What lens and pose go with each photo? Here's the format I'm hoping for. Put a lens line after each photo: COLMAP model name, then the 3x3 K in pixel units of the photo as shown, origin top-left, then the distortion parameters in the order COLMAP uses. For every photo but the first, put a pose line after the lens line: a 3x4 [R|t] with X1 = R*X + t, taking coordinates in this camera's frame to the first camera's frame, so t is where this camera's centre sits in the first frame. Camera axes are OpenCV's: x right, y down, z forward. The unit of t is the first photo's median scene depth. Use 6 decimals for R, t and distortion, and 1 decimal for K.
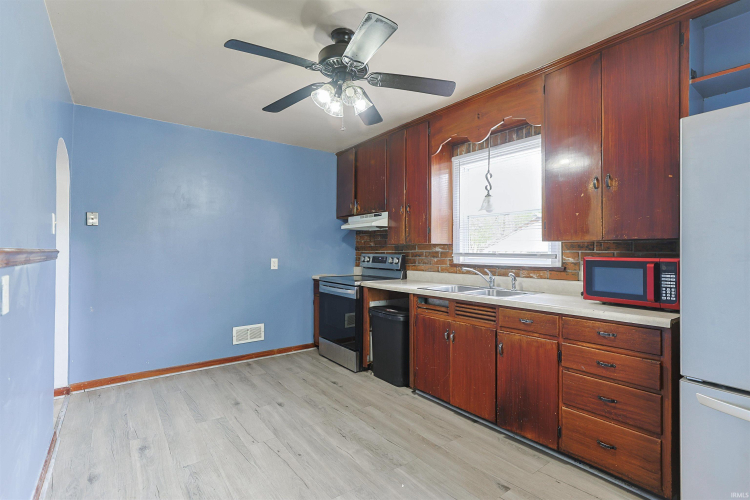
lens RADIAL K [[360.9, 0, 379.0], [0, 360.9, 245.8], [0, 0, 1]] dist [-0.019842, 0.012828]
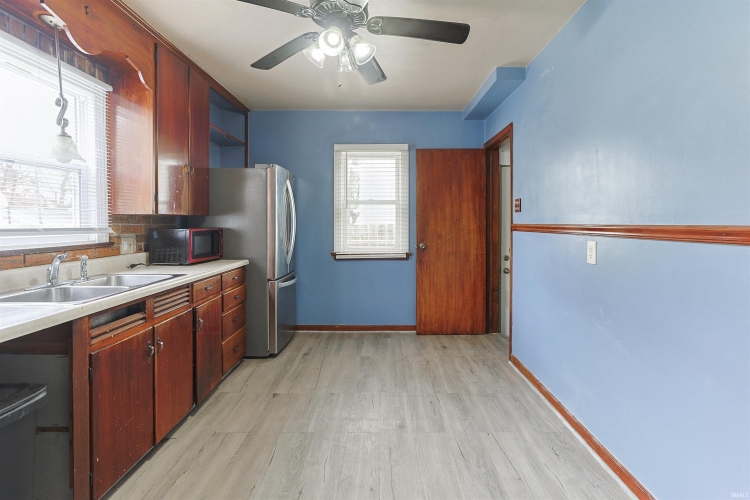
lens RADIAL K [[360.9, 0, 379.0], [0, 360.9, 245.8], [0, 0, 1]] dist [-0.019842, 0.012828]
pose [[-0.792435, -0.041861, 0.608518, -0.607433], [-0.012395, 0.998541, 0.052550, 0.014851], [-0.609830, 0.034100, -0.791798, 1.409717]]
